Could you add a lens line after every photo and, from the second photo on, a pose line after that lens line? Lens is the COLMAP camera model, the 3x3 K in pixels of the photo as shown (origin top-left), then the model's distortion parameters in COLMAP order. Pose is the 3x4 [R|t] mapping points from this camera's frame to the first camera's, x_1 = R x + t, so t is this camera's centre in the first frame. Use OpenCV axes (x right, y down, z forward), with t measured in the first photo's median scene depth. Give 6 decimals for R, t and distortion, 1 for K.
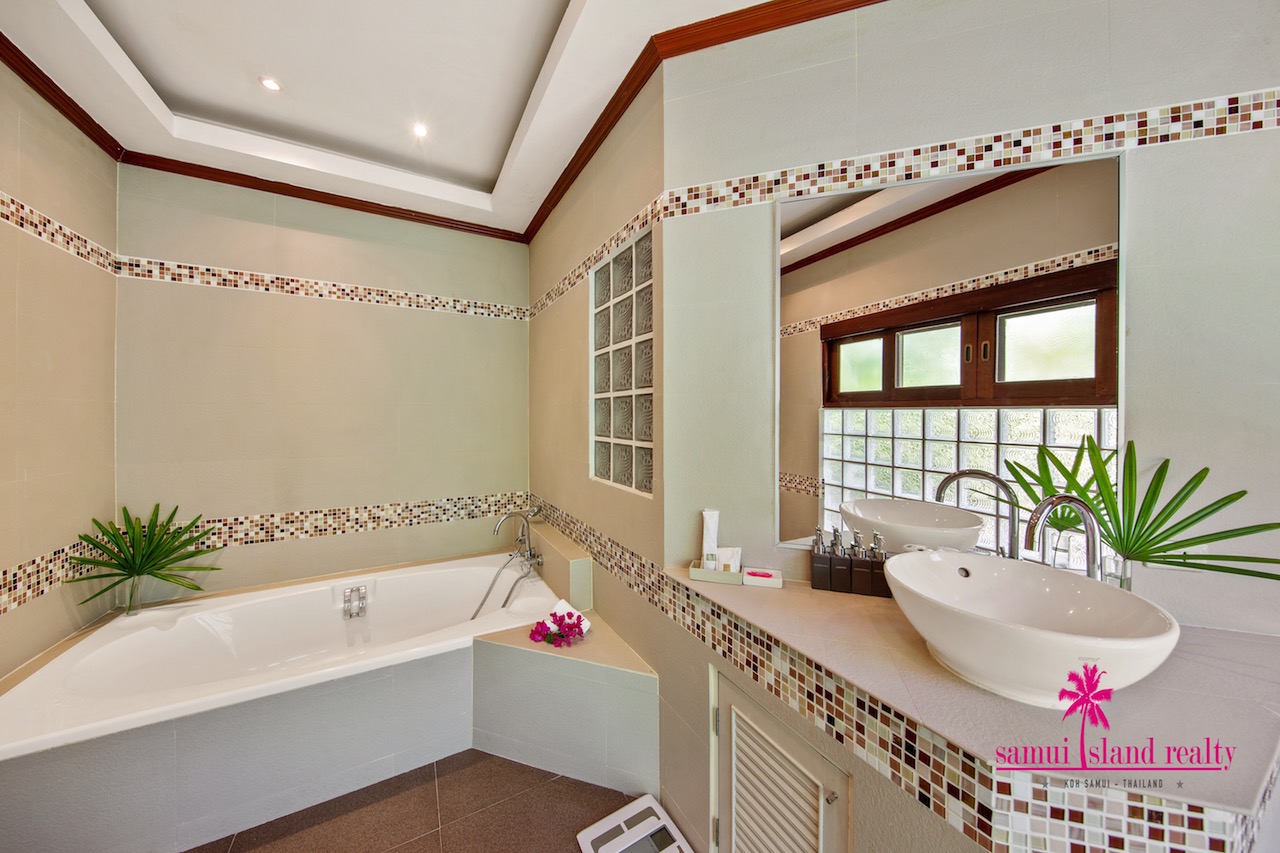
lens RADIAL K [[427.0, 0, 642.6], [0, 427.0, 418.0], [0, 0, 1]] dist [-0.001762, -0.000326]
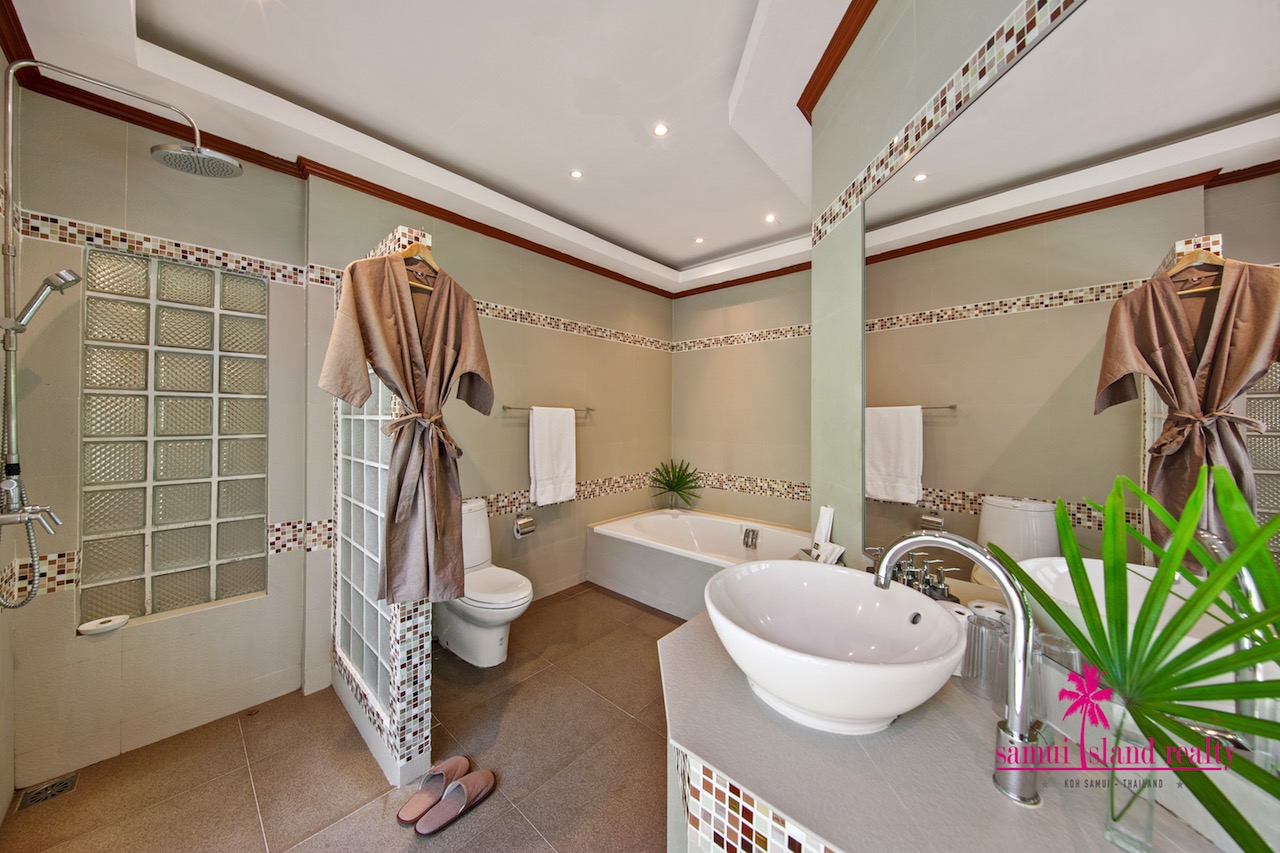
lens RADIAL K [[427.0, 0, 644.4], [0, 427.0, 418.2], [0, 0, 1]] dist [-0.001762, -0.000326]
pose [[0.329549, 0.006467, -0.944116, 0.714621], [-0.007868, 0.999961, 0.004103, -0.006253], [0.944106, 0.006076, 0.329587, 0.137426]]
